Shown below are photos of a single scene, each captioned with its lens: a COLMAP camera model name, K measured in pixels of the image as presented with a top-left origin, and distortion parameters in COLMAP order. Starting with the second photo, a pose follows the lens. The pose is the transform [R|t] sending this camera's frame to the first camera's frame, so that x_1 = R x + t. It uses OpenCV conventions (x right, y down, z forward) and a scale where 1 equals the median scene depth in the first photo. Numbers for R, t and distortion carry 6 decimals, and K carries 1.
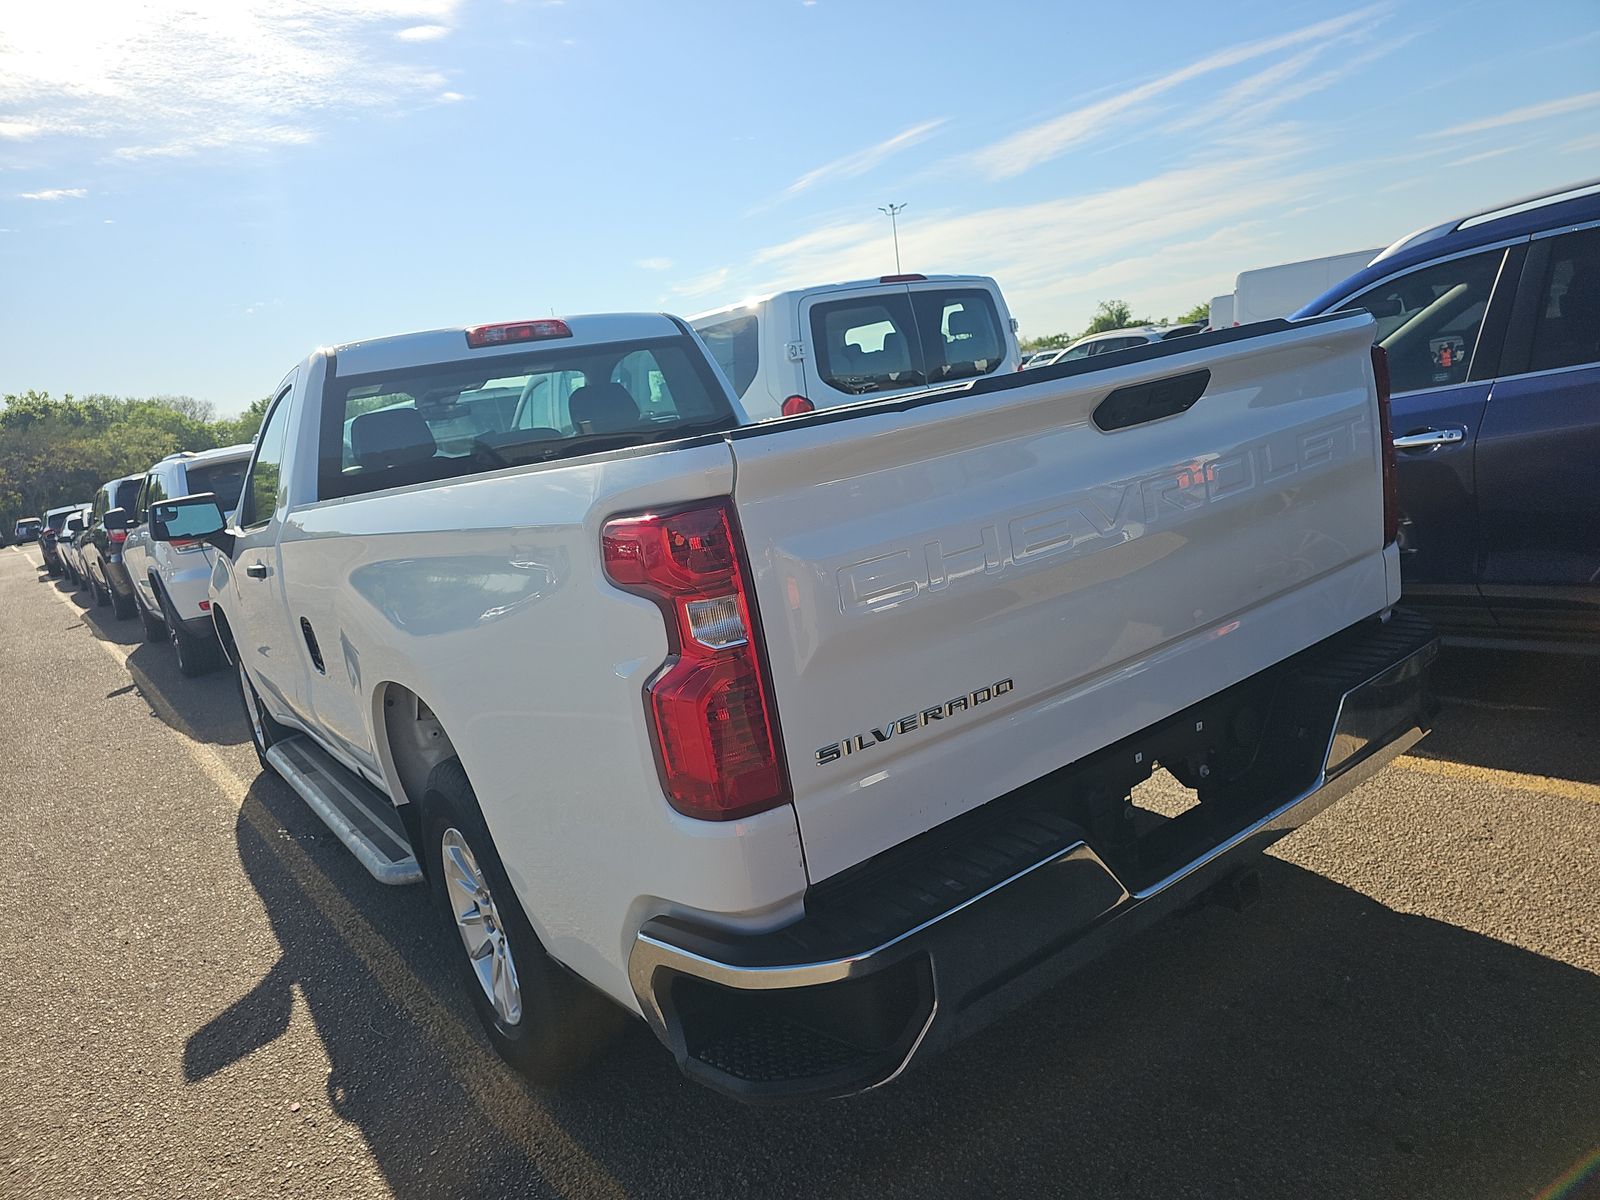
lens RADIAL K [[1071.0, 0, 800.0], [0, 1071.0, 600.0], [0, 0, 1]] dist [0.043539, -0.054442]
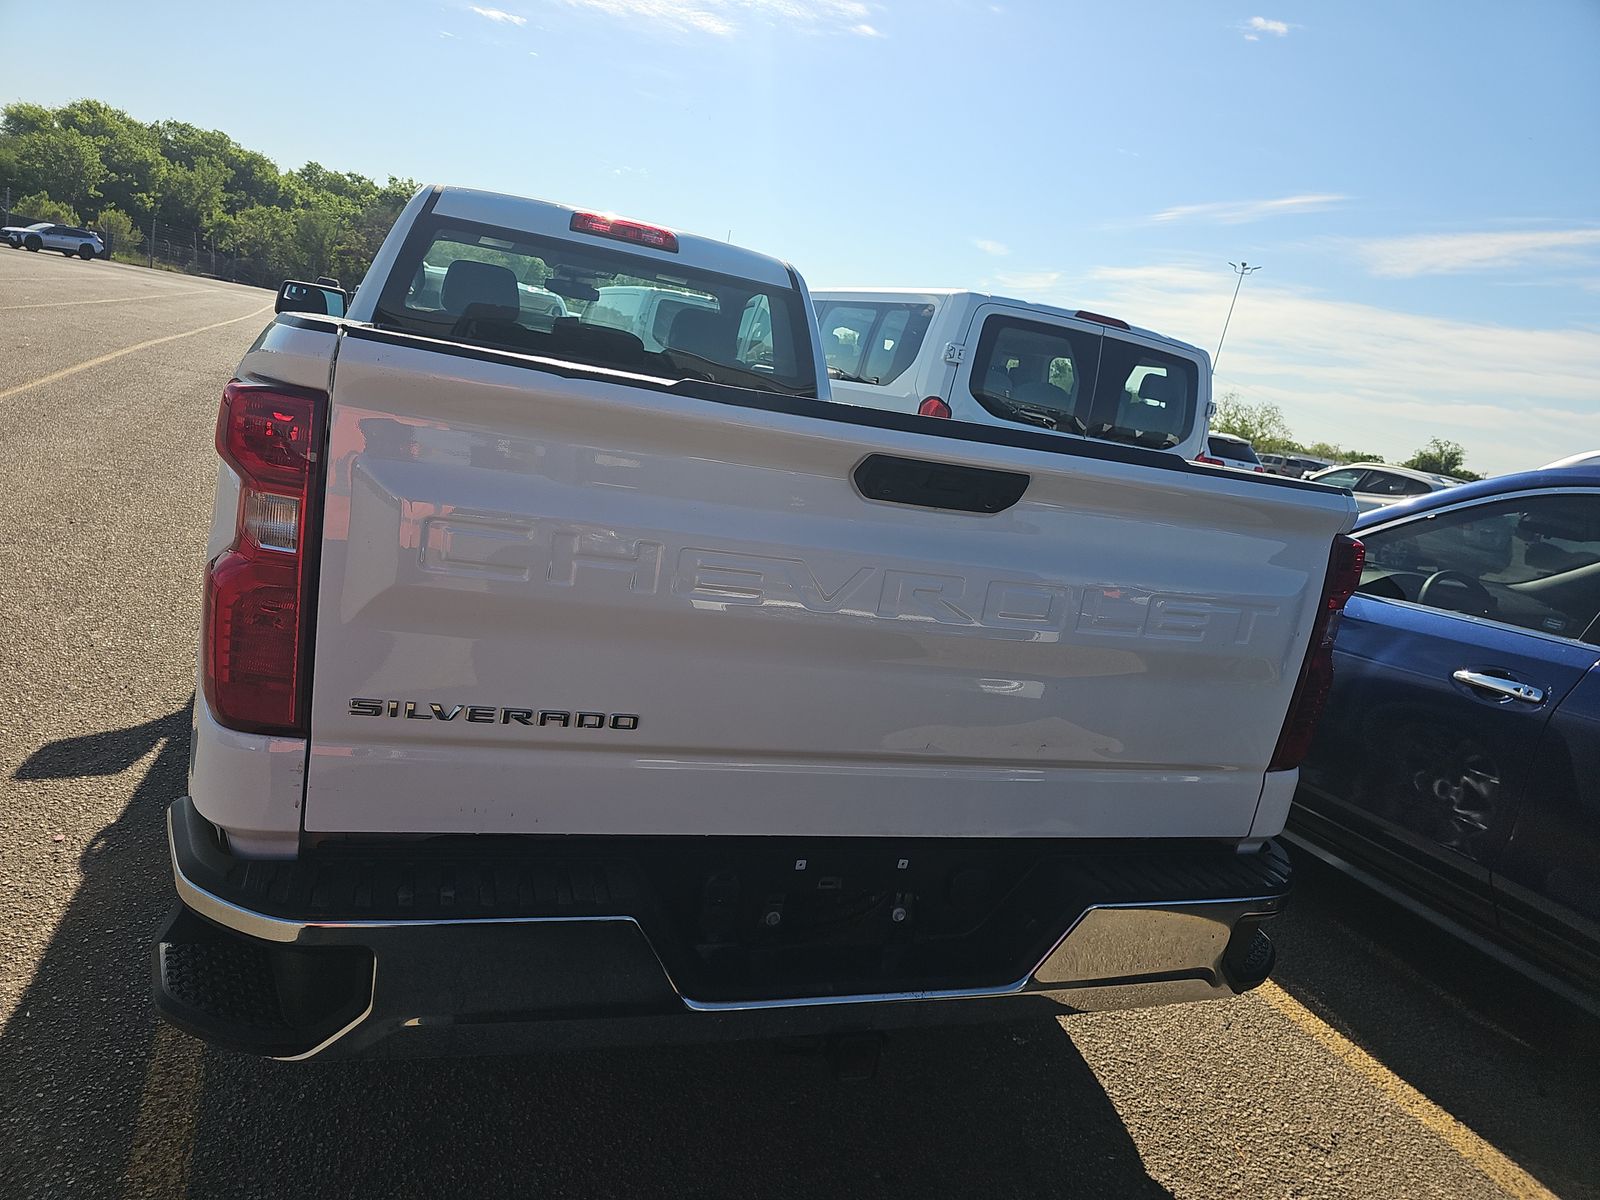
lens RADIAL K [[1061.7, 0, 800.0], [0, 1061.7, 600.0], [0, 0, 1]] dist [0.041724, -0.052096]
pose [[0.905377, 0.376231, -0.196830, 0.199553], [-0.371709, 0.926350, 0.060890, -0.052006], [0.205242, 0.018035, 0.978545, 0.076117]]
